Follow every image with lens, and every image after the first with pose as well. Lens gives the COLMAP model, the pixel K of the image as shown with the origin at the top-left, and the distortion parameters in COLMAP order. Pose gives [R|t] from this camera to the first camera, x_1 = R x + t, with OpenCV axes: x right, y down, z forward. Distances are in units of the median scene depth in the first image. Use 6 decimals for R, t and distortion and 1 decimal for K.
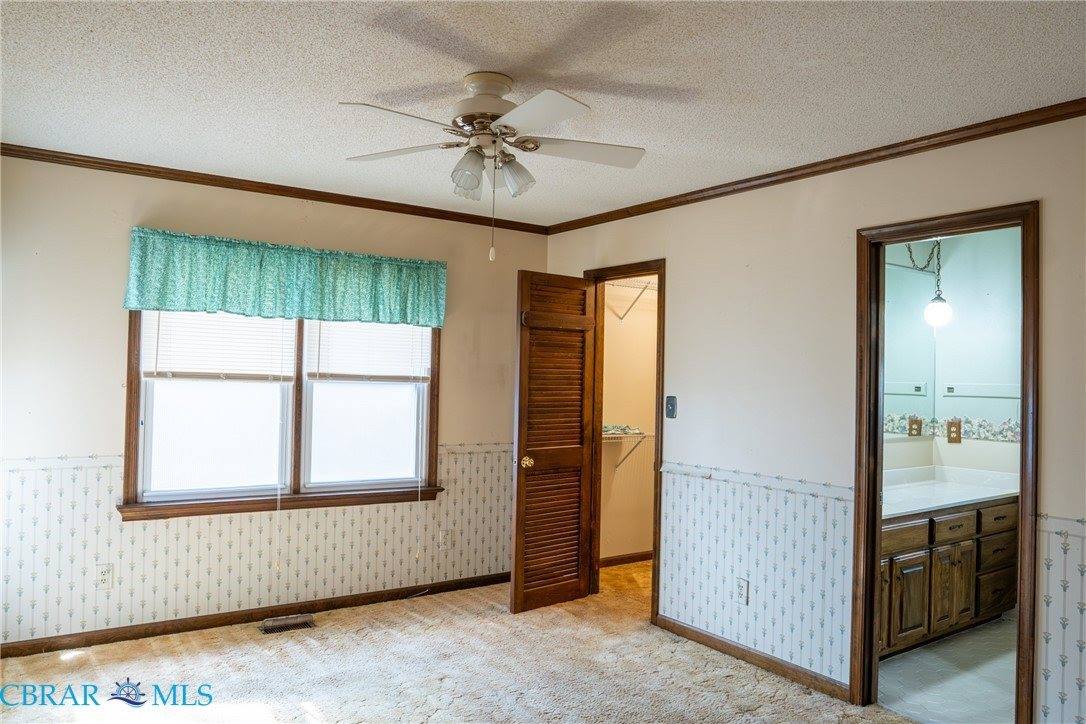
lens RADIAL K [[782.6, 0, 536.9], [0, 782.6, 360.9], [0, 0, 1]] dist [-0.035955, -0.003785]
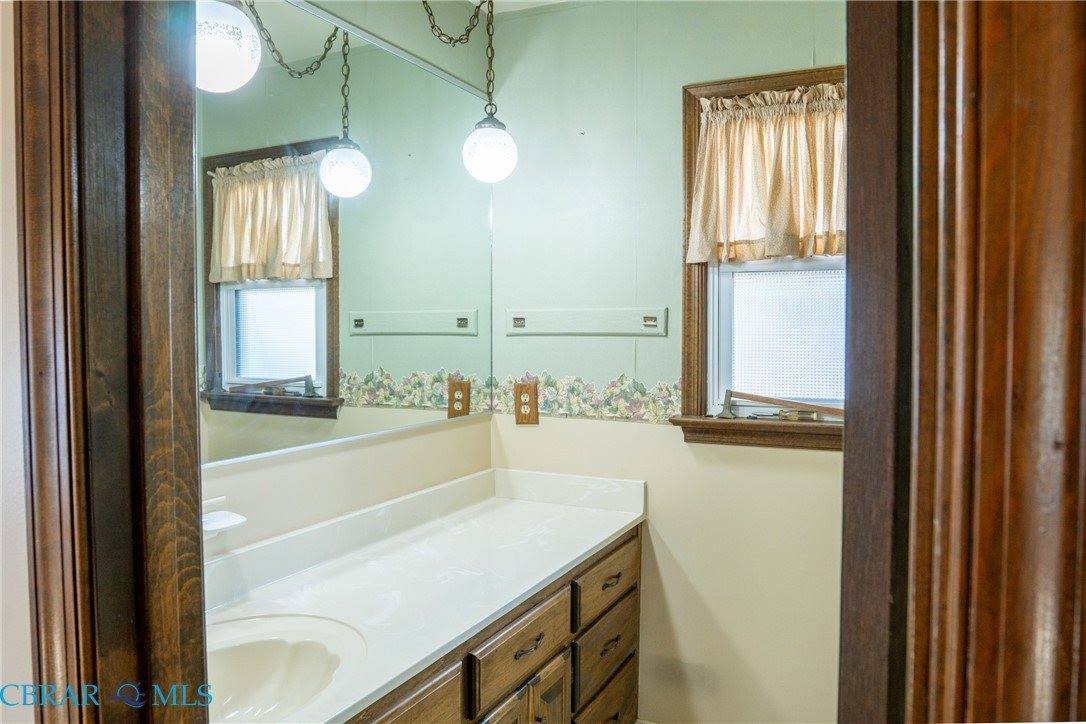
lens RADIAL K [[782.6, 0, 546.3], [0, 782.6, 361.9], [0, 0, 1]] dist [-0.035955, -0.003785]
pose [[0.874748, -0.041233, 0.482820, 0.312280], [0.008229, 0.997494, 0.070278, 0.028529], [-0.484508, -0.057502, 0.872895, 0.561864]]
